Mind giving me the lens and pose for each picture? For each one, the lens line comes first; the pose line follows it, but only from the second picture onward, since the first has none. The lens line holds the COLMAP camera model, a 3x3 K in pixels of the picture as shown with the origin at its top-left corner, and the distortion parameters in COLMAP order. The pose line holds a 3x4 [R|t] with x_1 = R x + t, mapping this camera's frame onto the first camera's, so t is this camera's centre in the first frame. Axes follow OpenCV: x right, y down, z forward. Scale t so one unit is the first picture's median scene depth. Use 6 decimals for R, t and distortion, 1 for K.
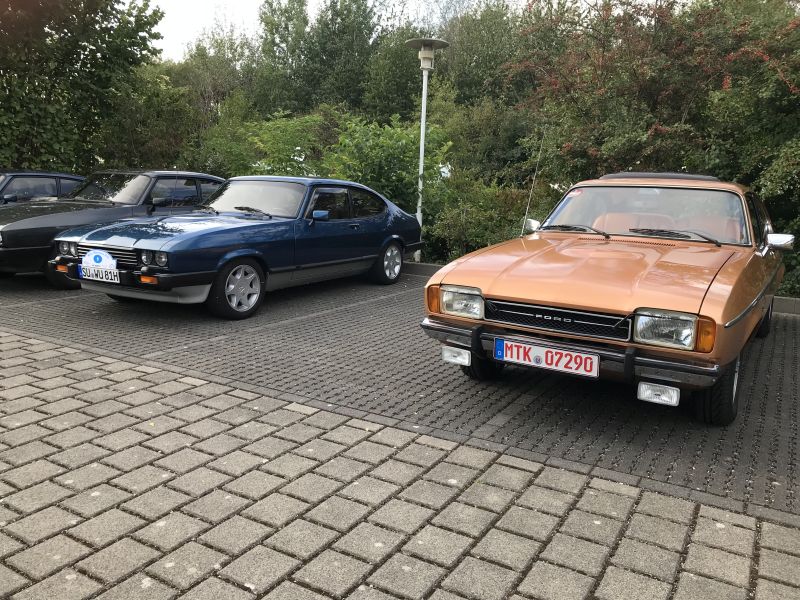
lens RADIAL K [[685.4, 0, 400.0], [0, 685.4, 300.0], [0, 0, 1]] dist [0.036356, 0.009361]
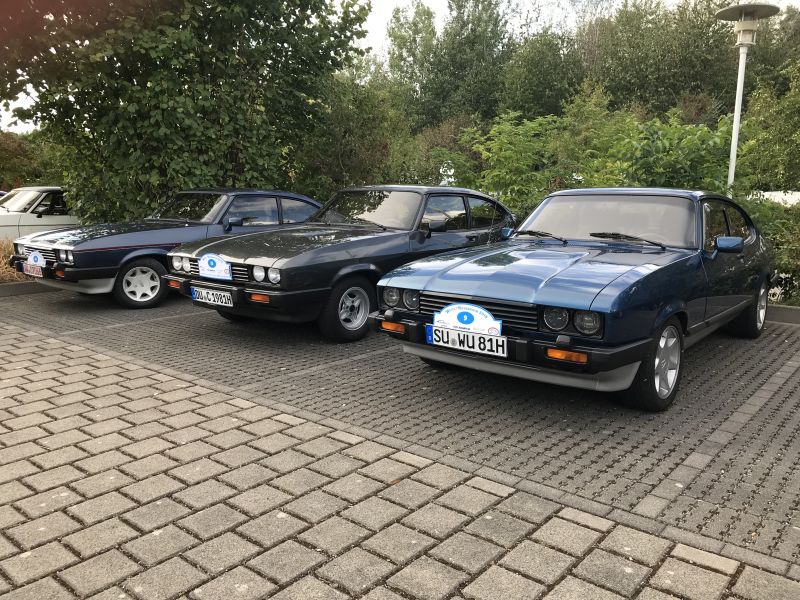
lens RADIAL K [[661.4, 0, 400.0], [0, 661.4, 300.0], [0, 0, 1]] dist [0.132481, -0.178604]
pose [[0.990876, 0.005830, -0.134648, -0.136570], [-0.007857, 0.999864, -0.014528, -0.022105], [0.134545, 0.015454, 0.990787, 0.118745]]
